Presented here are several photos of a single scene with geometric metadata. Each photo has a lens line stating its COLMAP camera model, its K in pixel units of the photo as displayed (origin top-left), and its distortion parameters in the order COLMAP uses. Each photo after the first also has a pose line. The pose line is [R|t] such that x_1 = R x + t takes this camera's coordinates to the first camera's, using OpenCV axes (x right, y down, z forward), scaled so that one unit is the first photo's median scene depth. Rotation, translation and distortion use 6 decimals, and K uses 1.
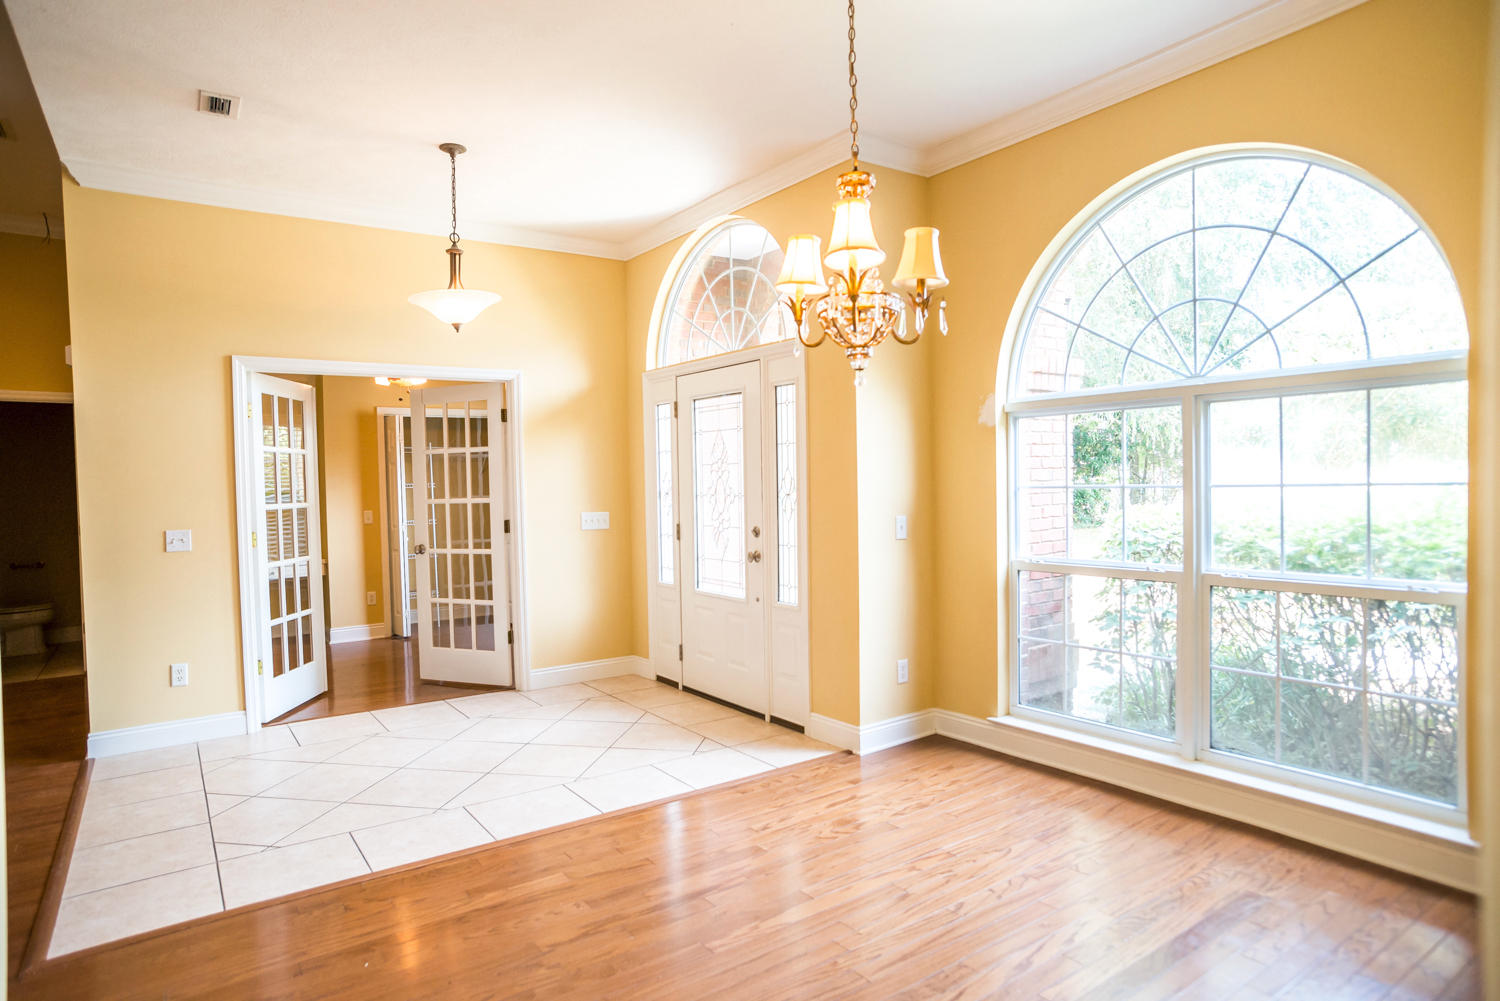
lens RADIAL K [[860.8, 0, 744.6], [0, 860.8, 497.8], [0, 0, 1]] dist [-0.076737, 0.054397]
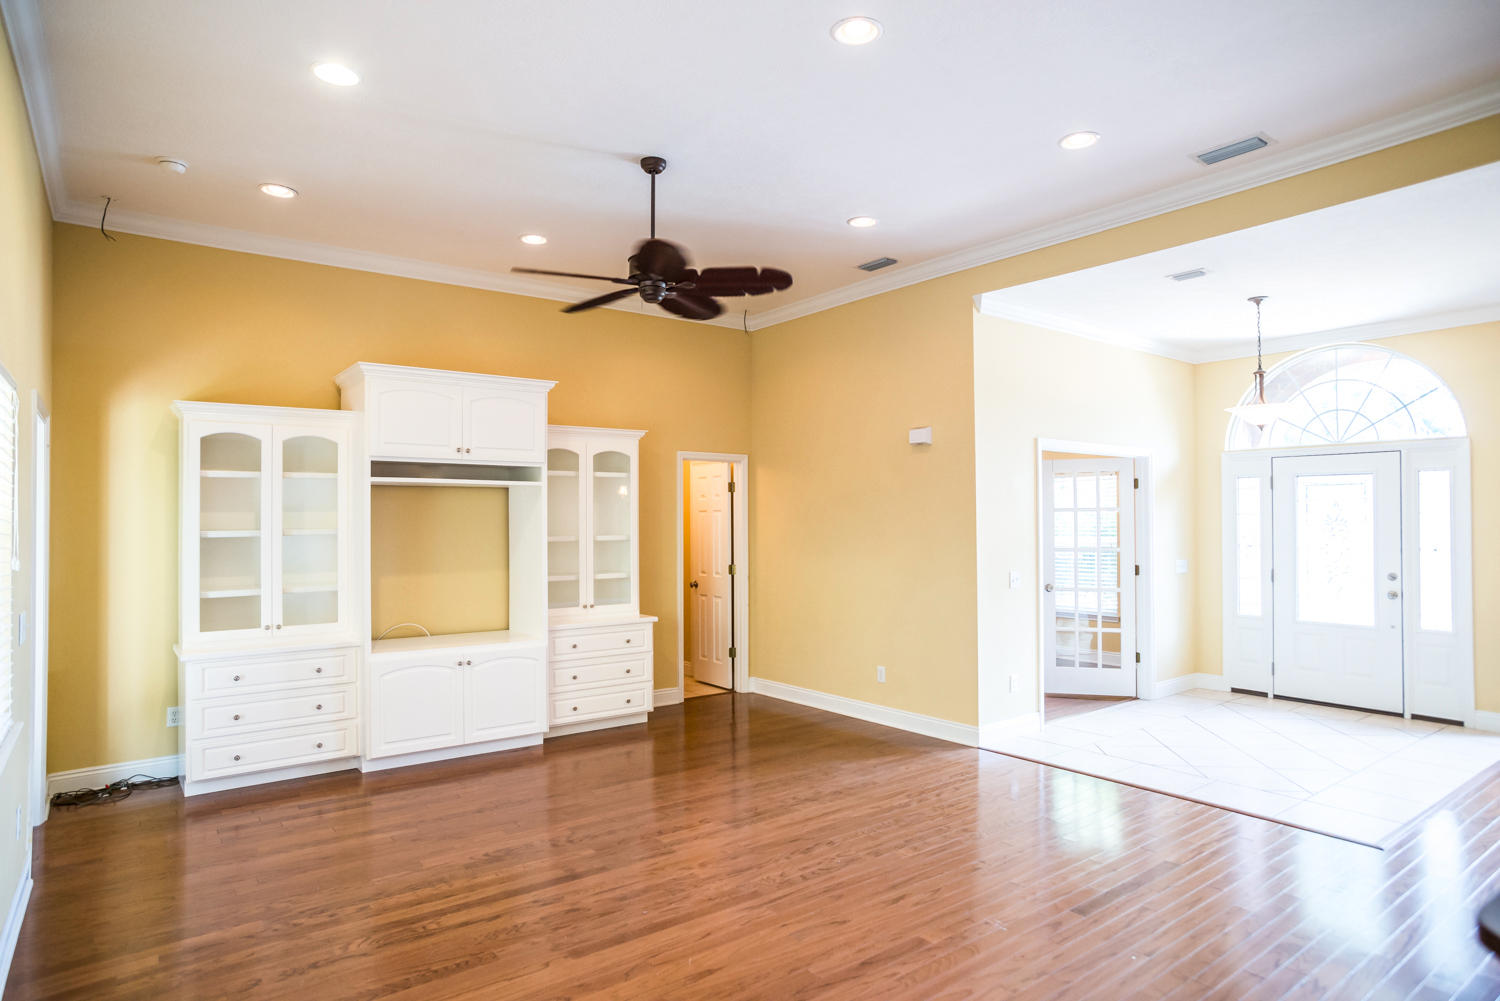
lens RADIAL K [[860.8, 0, 747.2], [0, 860.8, 511.2], [0, 0, 1]] dist [-0.076737, 0.054397]
pose [[0.998960, 0.015952, 0.042719, -0.999277], [-0.014533, 0.999339, -0.033330, -0.004948], [-0.043222, 0.032675, 0.998531, -0.265919]]
